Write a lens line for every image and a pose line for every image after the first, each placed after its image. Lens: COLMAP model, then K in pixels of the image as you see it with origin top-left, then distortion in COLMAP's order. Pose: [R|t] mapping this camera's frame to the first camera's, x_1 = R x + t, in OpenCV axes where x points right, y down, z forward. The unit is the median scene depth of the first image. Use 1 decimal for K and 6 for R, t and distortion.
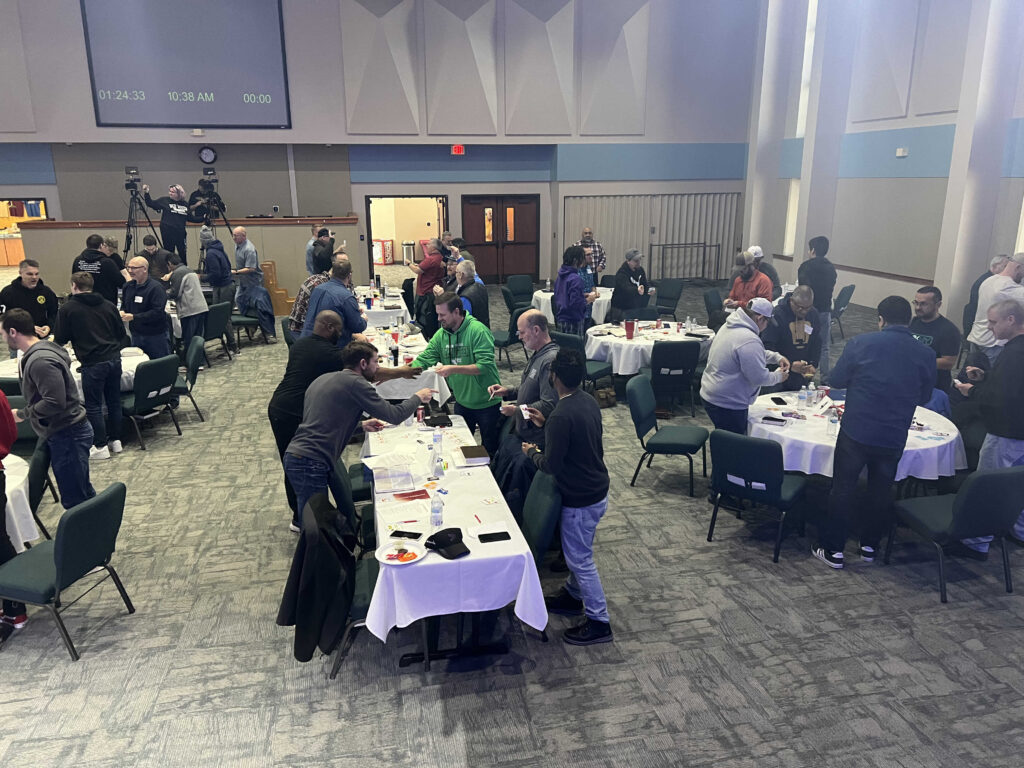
lens RADIAL K [[771.5, 0, 511.8], [0, 771.5, 385.5], [0, 0, 1]] dist [0.039851, 0.001296]
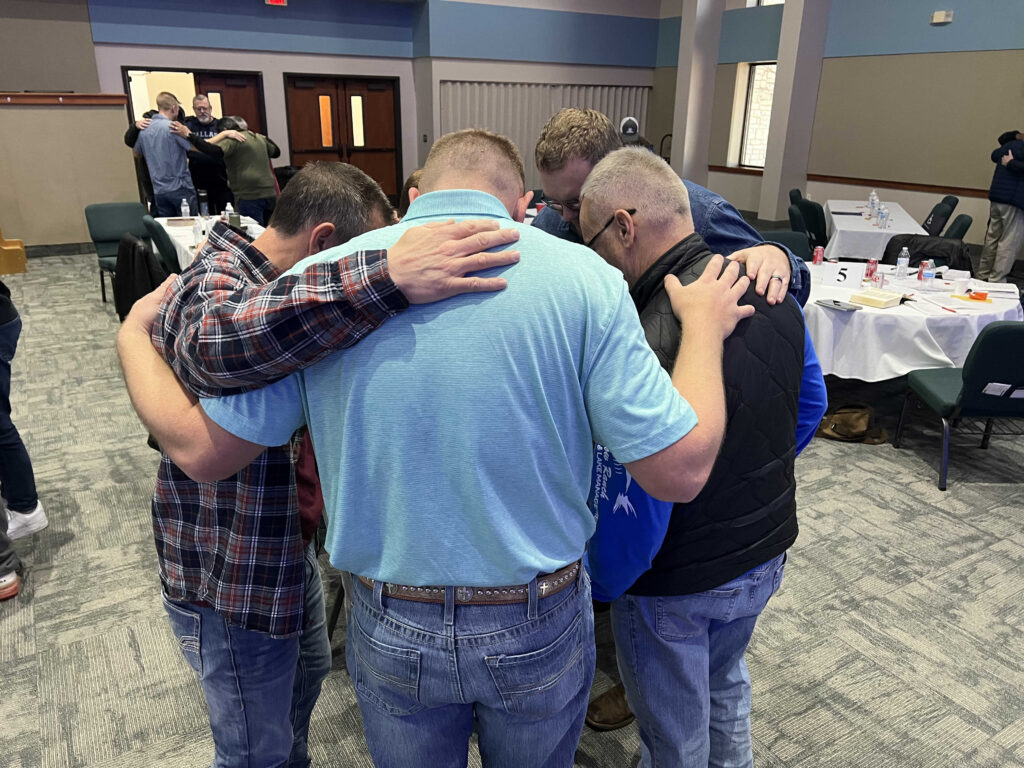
lens RADIAL K [[771.5, 0, 512.8], [0, 771.5, 383.5], [0, 0, 1]] dist [0.039851, 0.001296]
pose [[0.952043, -0.081837, 0.294816, -0.095342], [0.054893, 0.993617, 0.098549, -0.037311], [-0.300999, -0.077639, 0.950459, 0.284743]]
